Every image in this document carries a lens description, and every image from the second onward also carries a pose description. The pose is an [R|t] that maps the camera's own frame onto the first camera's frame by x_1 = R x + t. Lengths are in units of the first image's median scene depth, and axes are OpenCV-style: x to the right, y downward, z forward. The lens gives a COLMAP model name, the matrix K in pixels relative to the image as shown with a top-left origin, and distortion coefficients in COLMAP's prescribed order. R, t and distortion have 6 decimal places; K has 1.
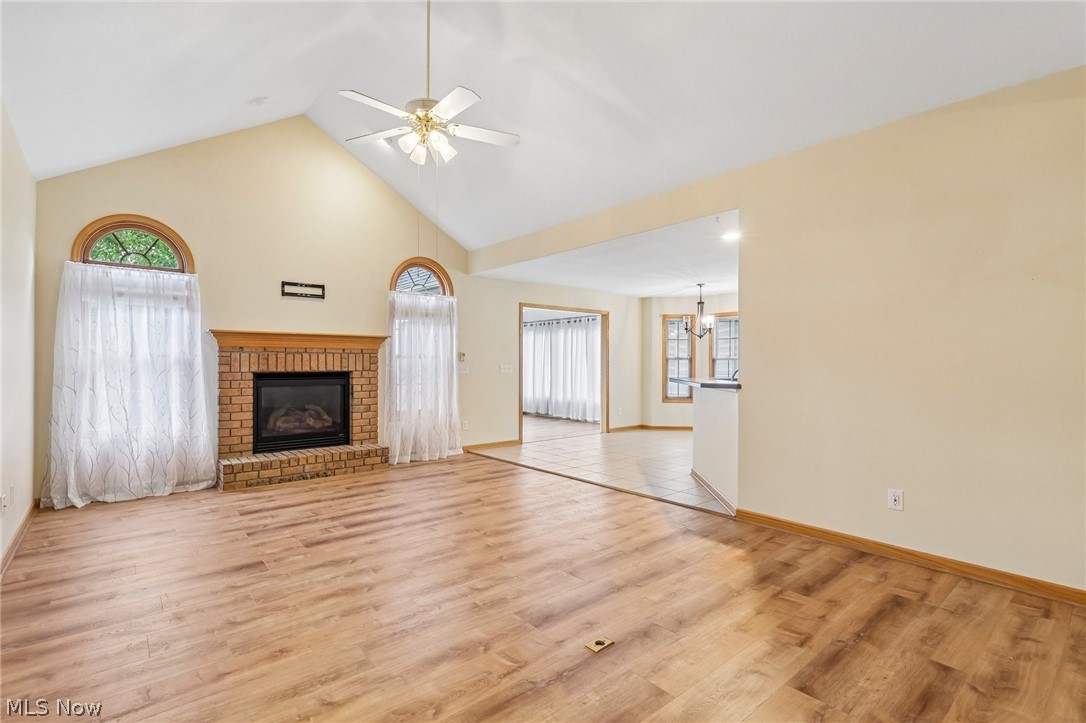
lens RADIAL K [[503.3, 0, 543.4], [0, 503.3, 363.6], [0, 0, 1]] dist [-0.004186, 0.001742]
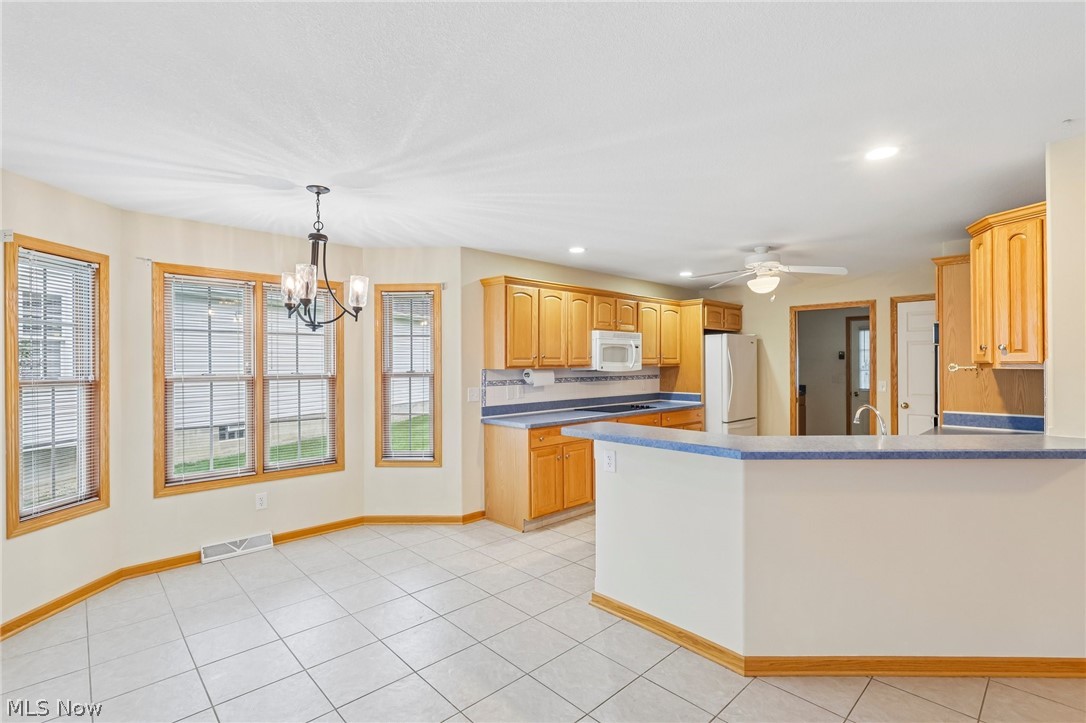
lens RADIAL K [[503.3, 0, 545.7], [0, 503.3, 360.5], [0, 0, 1]] dist [-0.004186, 0.001742]
pose [[-0.063087, 0.002784, 0.998004, -0.101440], [0.003197, 0.999992, -0.002587, -0.036543], [-0.998003, 0.003028, -0.063095, 1.166036]]
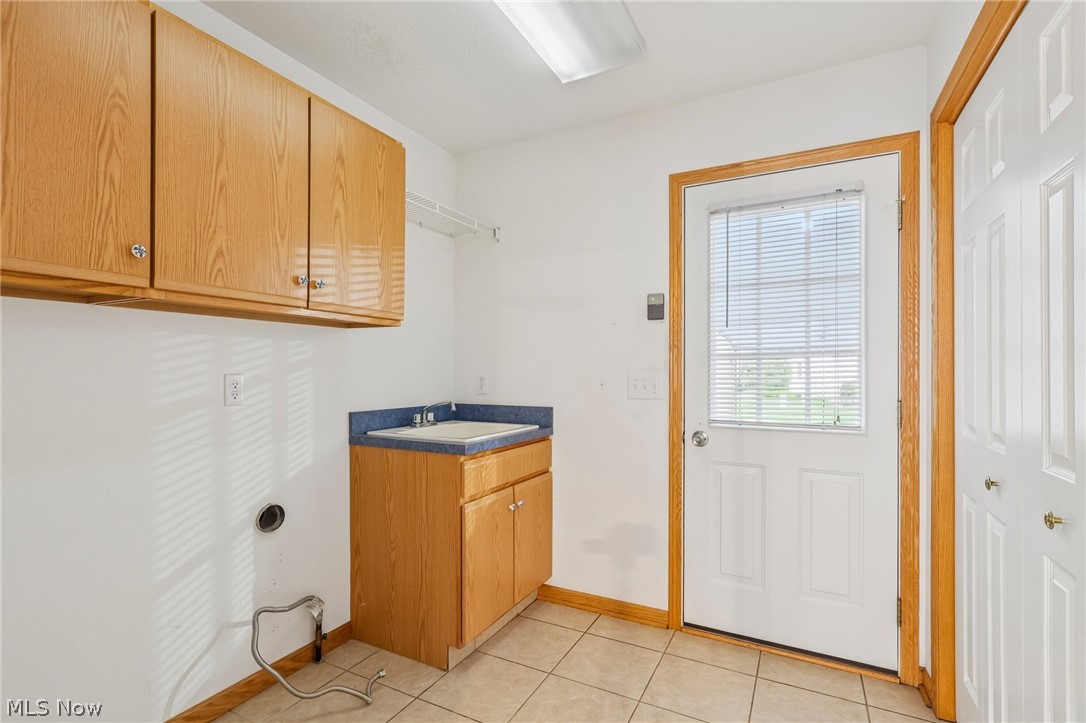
lens RADIAL K [[503.3, 0, 540.7], [0, 503.3, 369.7], [0, 0, 1]] dist [-0.004186, 0.001742]
pose [[-0.382313, 0.001900, 0.924031, 0.918131], [-0.004997, 0.999979, -0.004123, 0.003403], [-0.924019, -0.006194, -0.382296, 0.486472]]
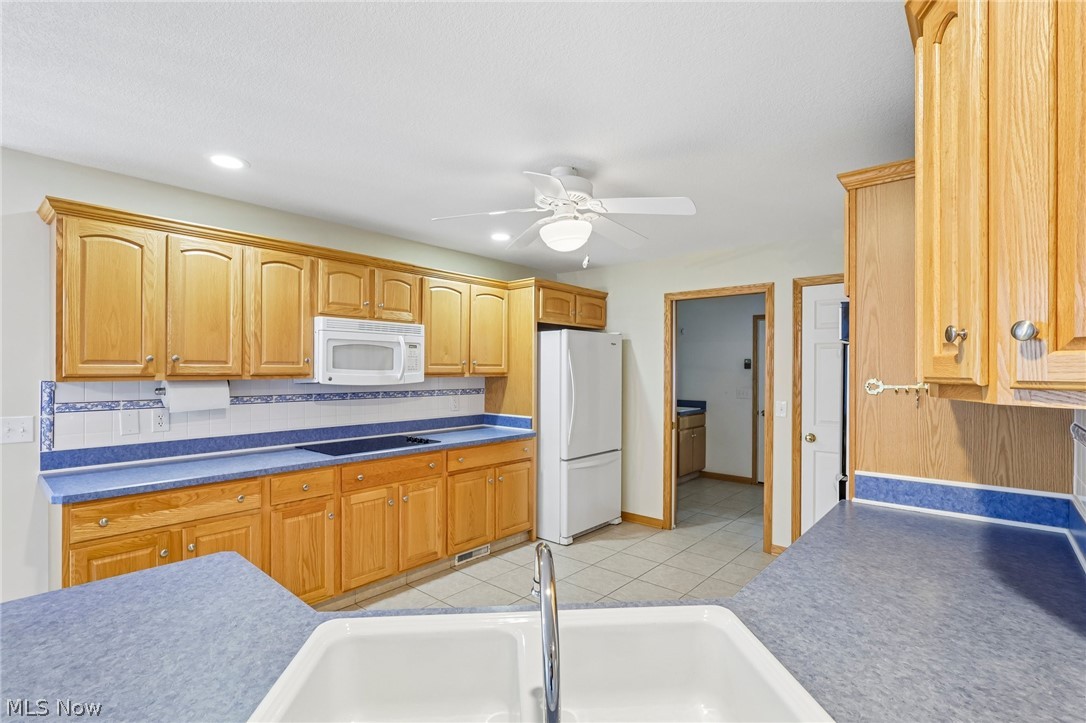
lens RADIAL K [[503.3, 0, 543.2], [0, 503.3, 370.0], [0, 0, 1]] dist [-0.004186, 0.001742]
pose [[-0.151290, -0.002825, 0.988485, 0.224089], [-0.006210, 0.999979, 0.001907, -0.037790], [-0.988470, -0.005850, -0.151304, 0.860247]]
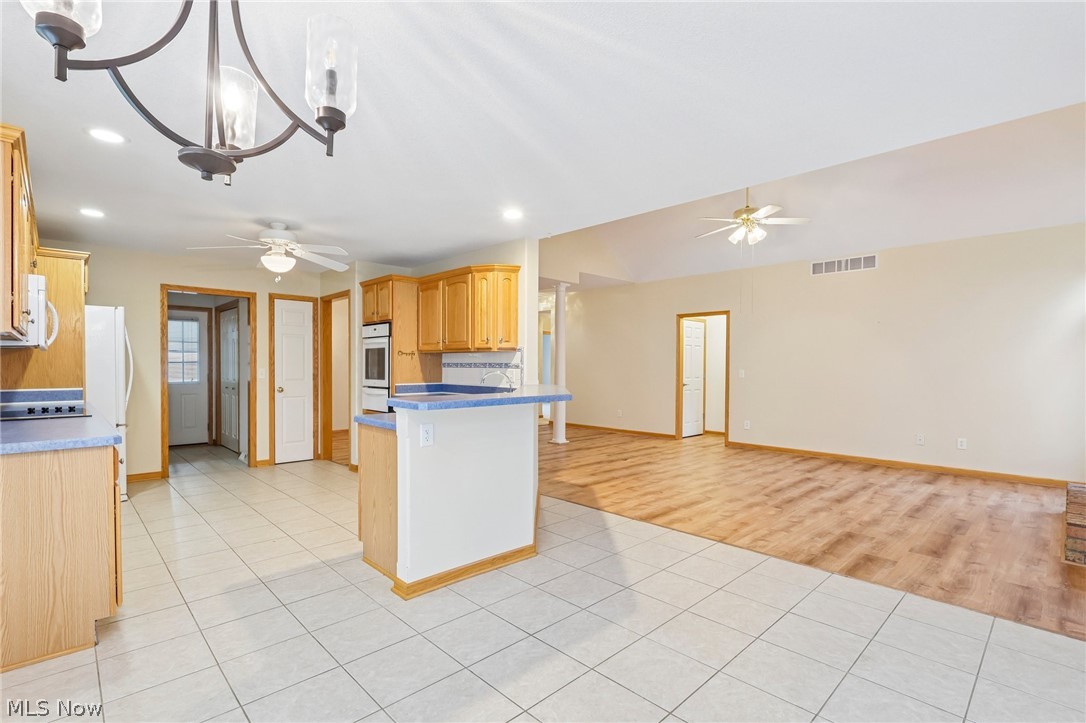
lens RADIAL K [[503.3, 0, 539.2], [0, 503.3, 375.3], [0, 0, 1]] dist [-0.004186, 0.001742]
pose [[-0.997970, -0.004535, -0.063530, 0.324181], [-0.005568, 0.999855, 0.016100, -0.002418], [0.063448, 0.016421, -0.997850, 1.558594]]
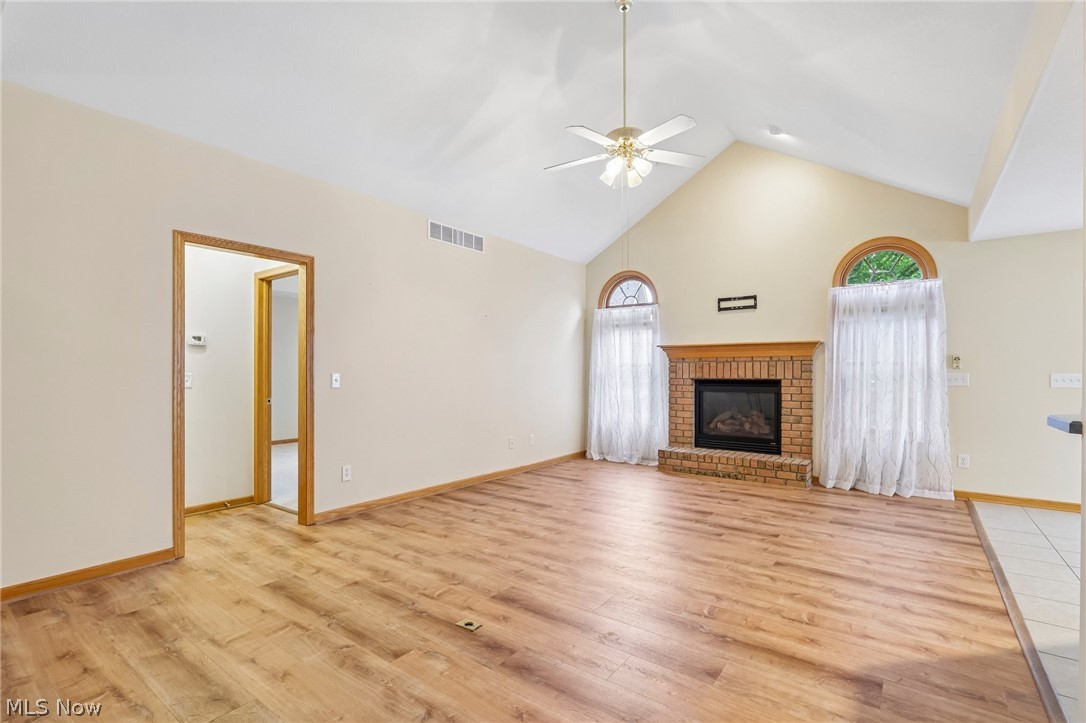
lens RADIAL K [[503.3, 0, 543.0], [0, 503.3, 370.0], [0, 0, 1]] dist [-0.004186, 0.001742]
pose [[0.227377, -0.003633, -0.973800, 0.472846], [-0.000081, 0.999993, -0.003750, 0.000702], [0.973807, 0.000931, 0.227376, 0.349325]]
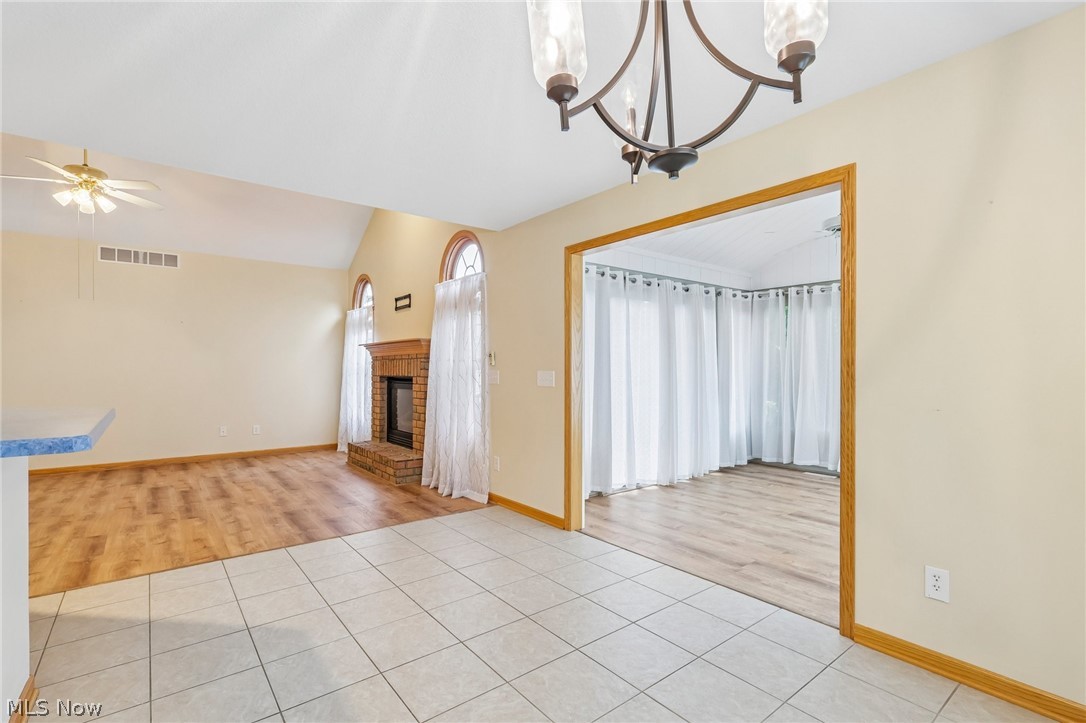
lens RADIAL K [[503.3, 0, 538.9], [0, 503.3, 371.6], [0, 0, 1]] dist [-0.004186, 0.001742]
pose [[-0.035459, 0.005742, -0.999355, 0.611053], [0.001859, 0.999982, 0.005680, -0.000290], [0.999369, -0.001657, -0.035469, 1.328725]]
